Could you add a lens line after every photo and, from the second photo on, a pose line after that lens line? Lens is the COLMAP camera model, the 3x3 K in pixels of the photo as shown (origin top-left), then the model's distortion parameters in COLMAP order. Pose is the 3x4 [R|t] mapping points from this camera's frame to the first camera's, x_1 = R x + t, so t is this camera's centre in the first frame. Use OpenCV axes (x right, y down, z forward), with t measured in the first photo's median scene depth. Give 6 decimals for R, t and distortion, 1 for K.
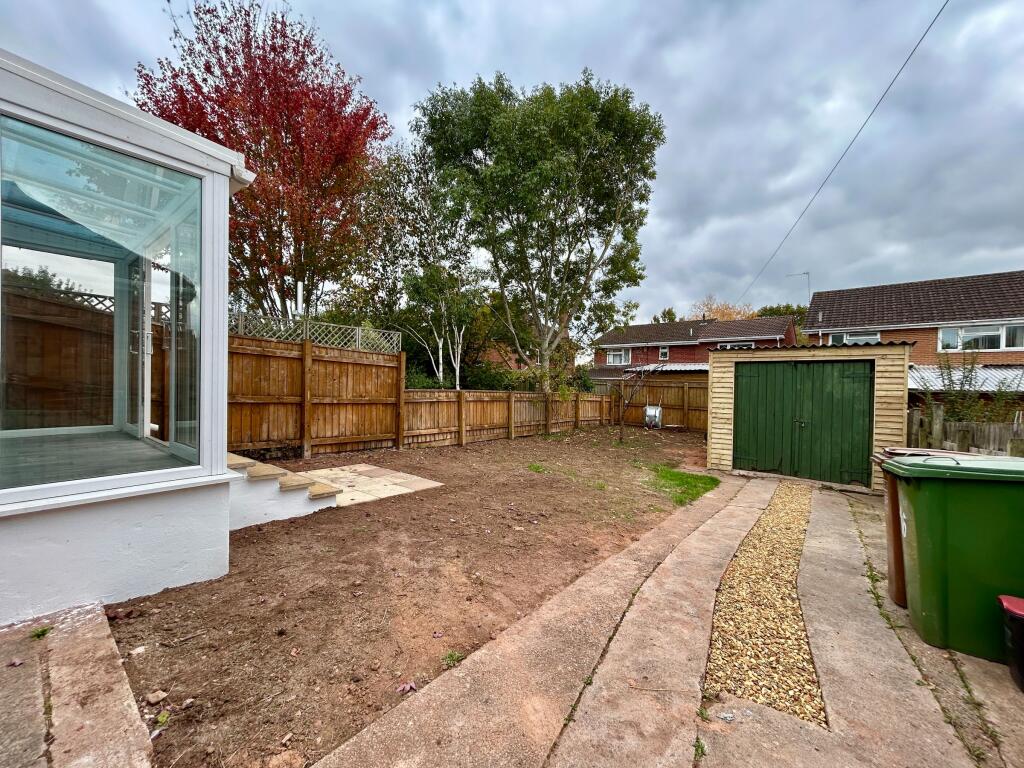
lens RADIAL K [[411.7, 0, 511.1], [0, 411.7, 385.3], [0, 0, 1]] dist [-0.005990, 0.000436]
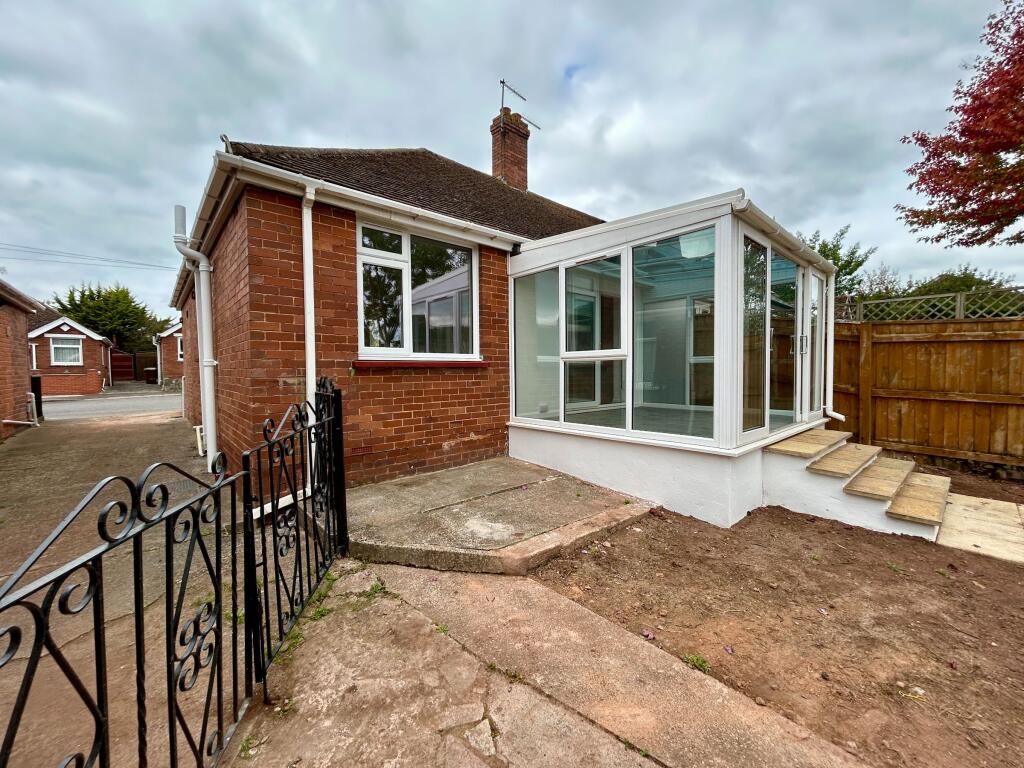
lens RADIAL K [[411.7, 0, 511.3], [0, 411.7, 384.9], [0, 0, 1]] dist [-0.005990, 0.000436]
pose [[-0.165684, 0.016498, -0.986041, 0.539396], [-0.004381, 0.999838, 0.017465, -0.000961], [0.986169, 0.007214, -0.165585, 0.447167]]
